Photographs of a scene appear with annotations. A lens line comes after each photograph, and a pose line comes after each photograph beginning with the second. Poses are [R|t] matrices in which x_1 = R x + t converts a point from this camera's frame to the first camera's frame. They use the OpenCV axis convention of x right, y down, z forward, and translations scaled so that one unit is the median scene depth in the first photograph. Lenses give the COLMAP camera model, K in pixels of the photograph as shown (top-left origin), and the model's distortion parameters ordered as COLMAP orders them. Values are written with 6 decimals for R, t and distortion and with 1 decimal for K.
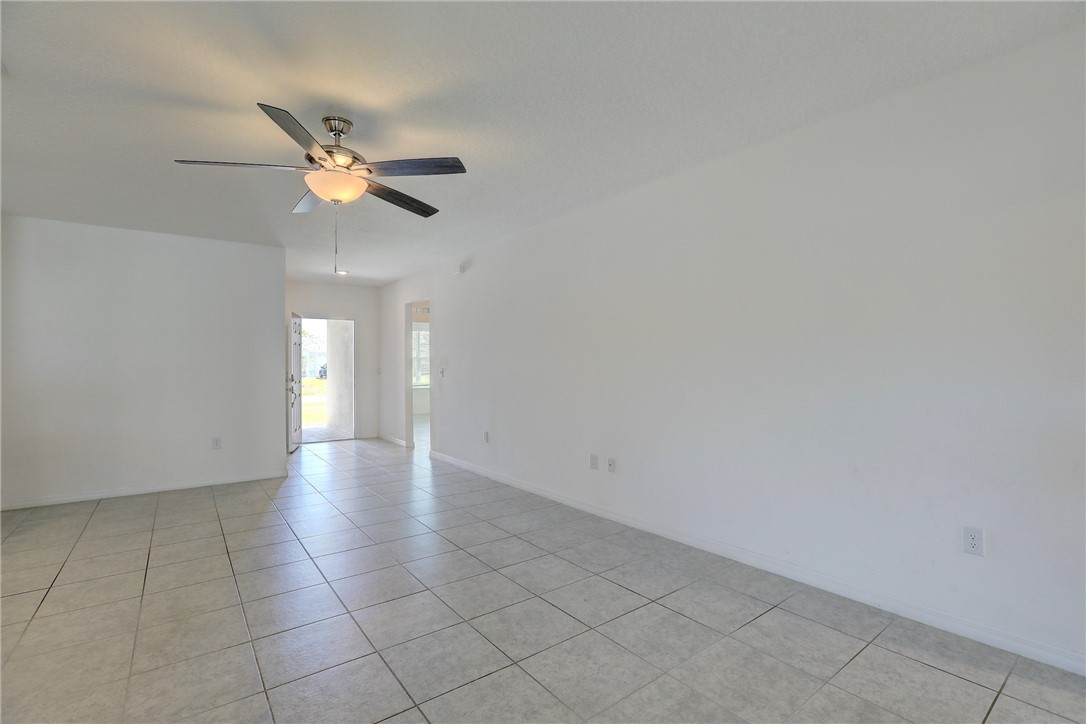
lens RADIAL K [[494.3, 0, 548.8], [0, 494.3, 361.3], [0, 0, 1]] dist [-0.045561, 0.014028]
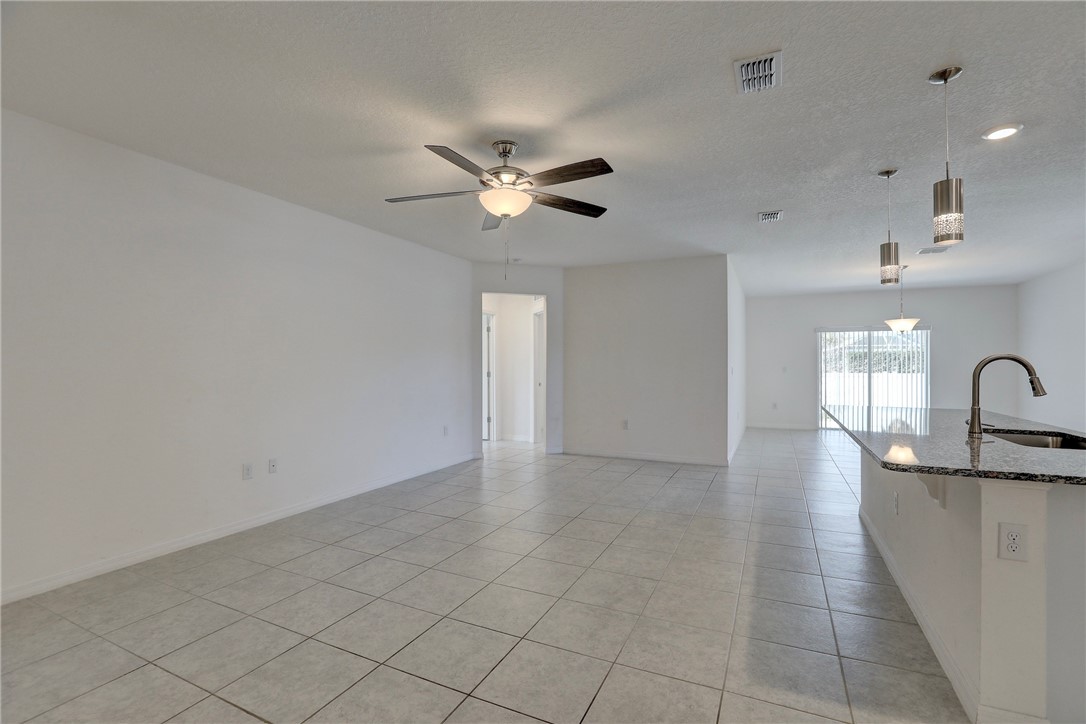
lens RADIAL K [[494.3, 0, 548.8], [0, 494.3, 361.3], [0, 0, 1]] dist [-0.045561, 0.014028]
pose [[-0.469765, 0.011040, 0.882723, -1.468093], [-0.004665, 0.999877, -0.014988, 0.021701], [-0.882779, -0.011159, -0.469655, 1.441456]]
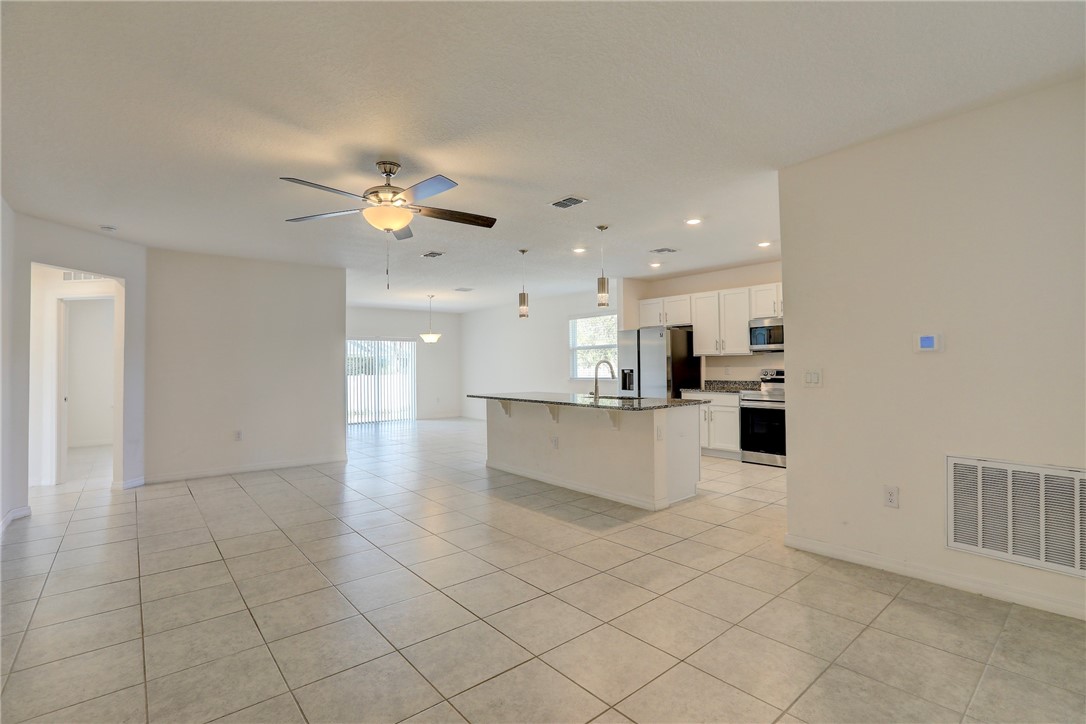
lens RADIAL K [[494.3, 0, 548.8], [0, 494.3, 361.3], [0, 0, 1]] dist [-0.045561, 0.014028]
pose [[-0.998360, 0.016263, -0.054888, -0.760491], [0.017168, 0.999724, -0.016056, 0.021992], [0.054612, -0.016972, -0.998363, 2.222466]]
